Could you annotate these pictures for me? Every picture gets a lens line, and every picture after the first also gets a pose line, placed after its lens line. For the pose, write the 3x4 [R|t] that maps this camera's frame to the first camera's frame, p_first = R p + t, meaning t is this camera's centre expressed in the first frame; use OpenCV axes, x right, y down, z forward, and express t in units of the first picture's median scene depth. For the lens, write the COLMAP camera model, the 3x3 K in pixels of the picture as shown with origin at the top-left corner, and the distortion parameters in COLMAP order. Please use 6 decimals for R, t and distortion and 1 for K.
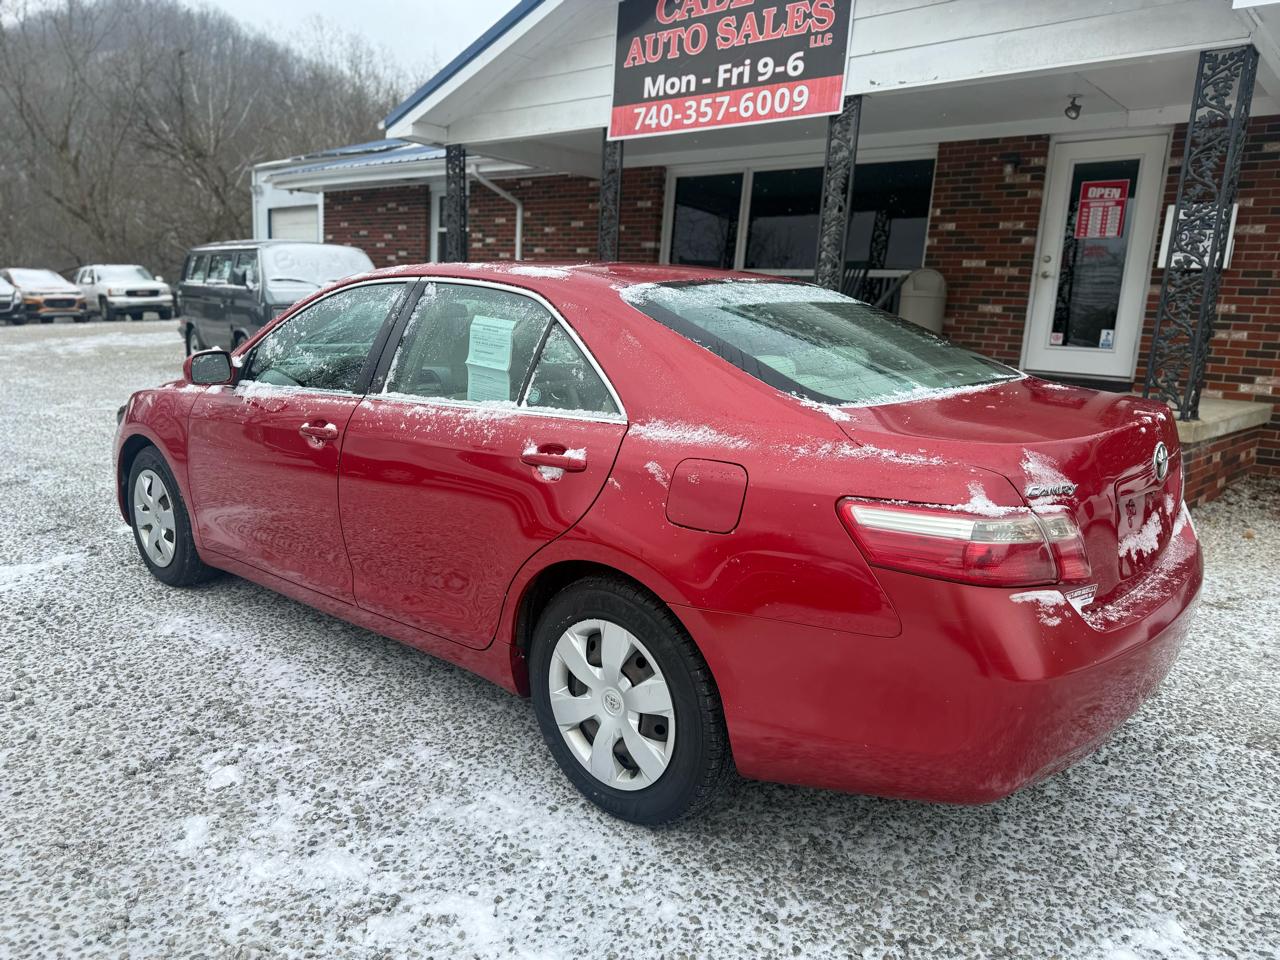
lens RADIAL K [[906.9, 0, 640.0], [0, 906.9, 480.0], [0, 0, 1]] dist [0.058150, -0.092950]
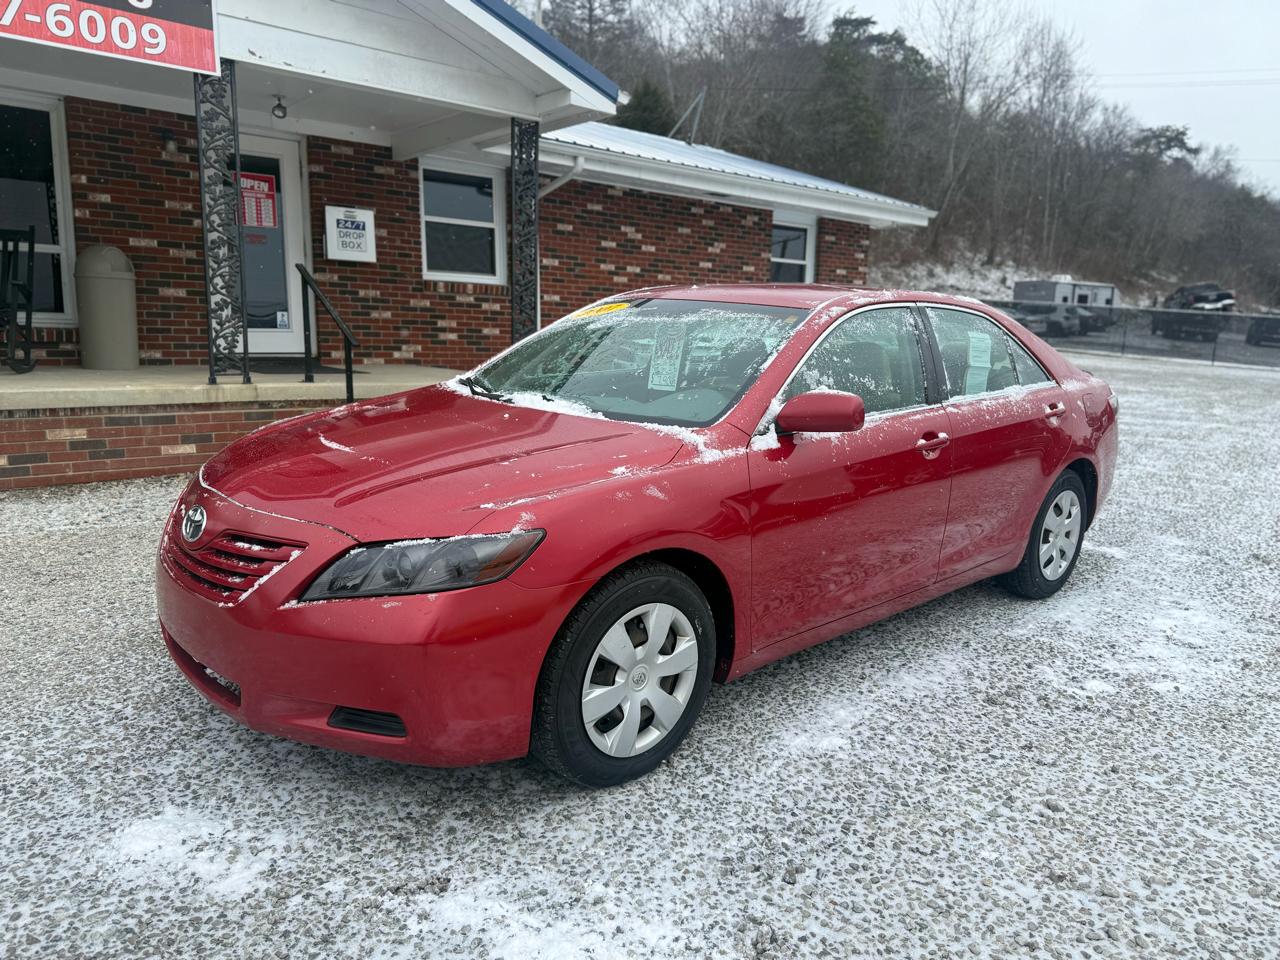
lens RADIAL K [[906.9, 0, 640.0], [0, 906.9, 480.0], [0, 0, 1]] dist [0.058150, -0.092950]
pose [[0.106575, -0.208931, 0.972106, -0.628525], [0.166473, 0.967623, 0.189716, -0.118846], [-0.980270, 0.141611, 0.137906, 0.509497]]
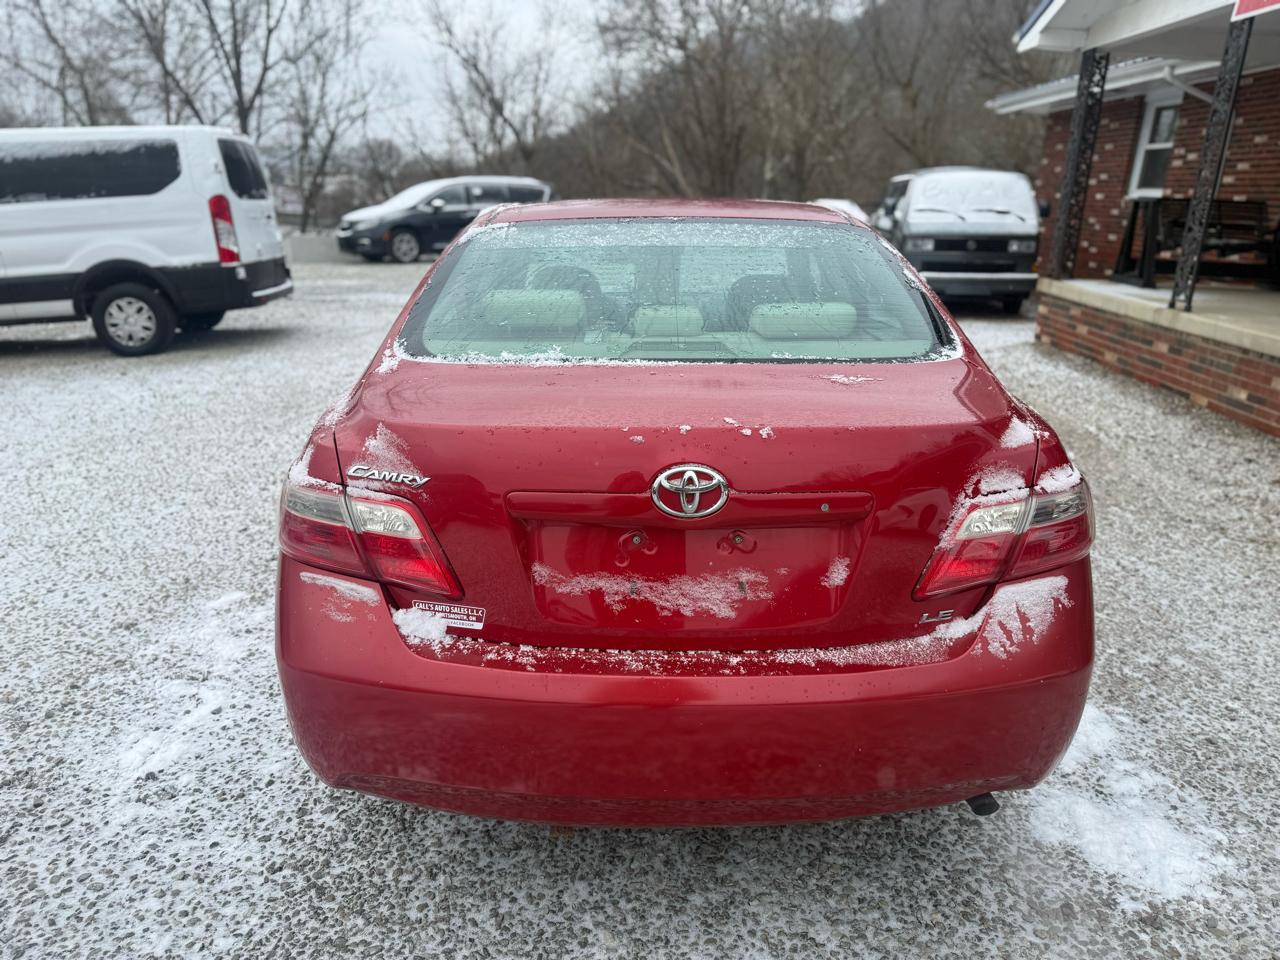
lens RADIAL K [[931.1, 0, 644.5], [0, 931.1, 474.8], [0, 0, 1]] dist [-0.003319, -0.003584]
pose [[0.659870, 0.200045, -0.724261, 0.322014], [-0.151261, 0.979540, 0.132742, -0.036961], [0.735997, 0.021960, 0.676628, 0.151455]]
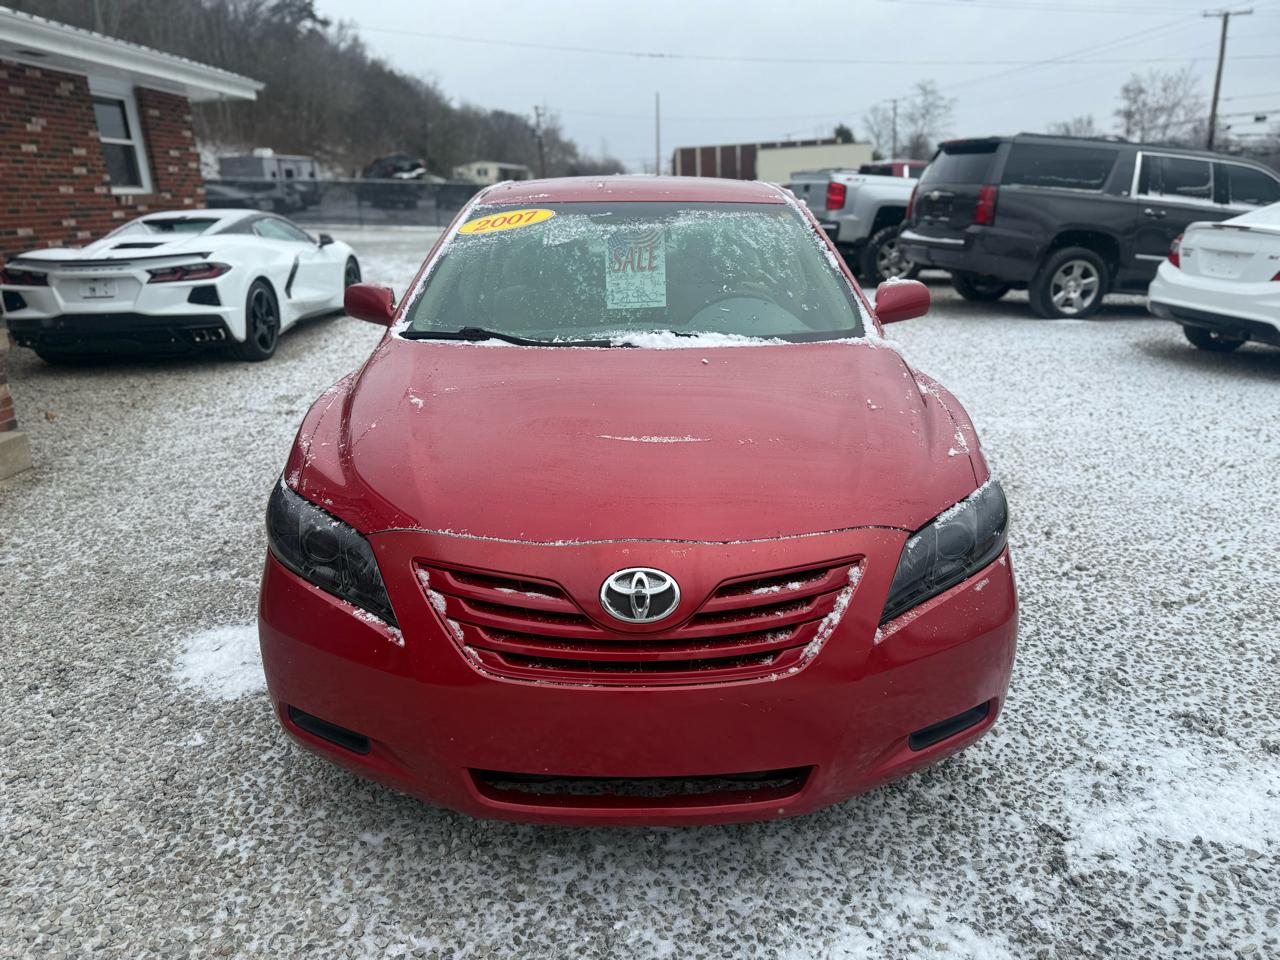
lens RADIAL K [[921.7, 0, 642.0], [0, 921.7, 461.6], [0, 0, 1]] dist [0.011524, -0.022390]
pose [[-0.665957, -0.226499, 0.710774, -0.470520], [0.147632, 0.893933, 0.423188, -0.193920], [-0.731236, 0.386758, -0.561883, 0.843382]]
